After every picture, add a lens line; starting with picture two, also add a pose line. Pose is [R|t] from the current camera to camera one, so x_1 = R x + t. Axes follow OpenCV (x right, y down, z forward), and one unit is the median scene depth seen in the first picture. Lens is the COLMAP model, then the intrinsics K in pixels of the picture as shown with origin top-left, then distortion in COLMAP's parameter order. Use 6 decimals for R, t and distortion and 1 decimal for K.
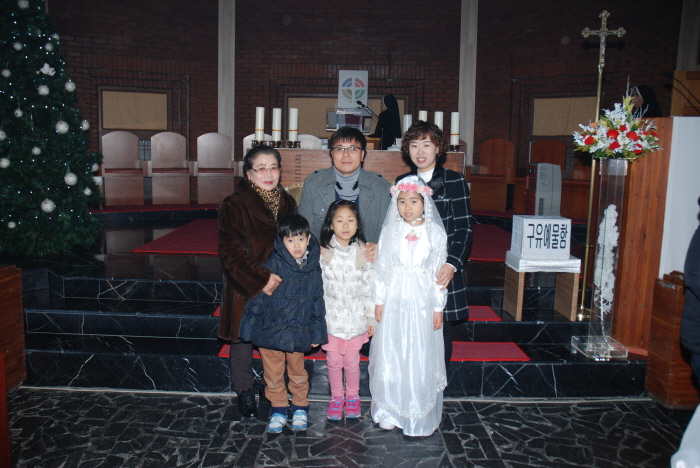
lens RADIAL K [[598.3, 0, 333.5], [0, 598.3, 219.0], [0, 0, 1]] dist [-0.086669, 0.062404]
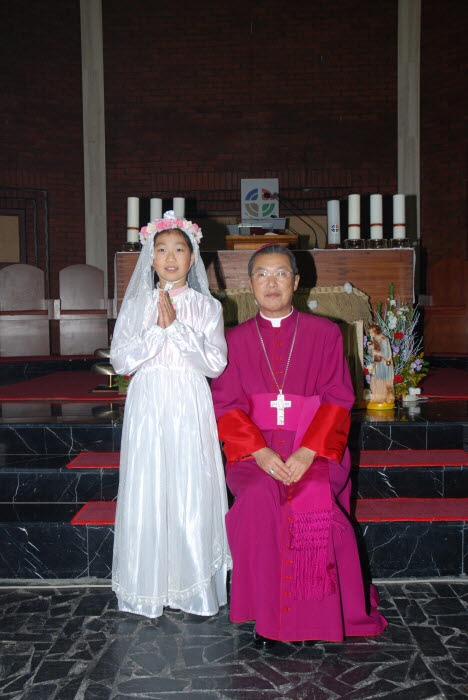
lens RADIAL K [[717.1, 0, 227.3], [0, 717.1, 371.8], [0, 0, 1]] dist [0.012937, 0.000000]
pose [[0.999411, -0.027819, -0.020069, 0.007245], [0.026600, 0.997925, -0.058638, 0.110541], [0.021658, 0.058070, 0.998078, 0.170605]]
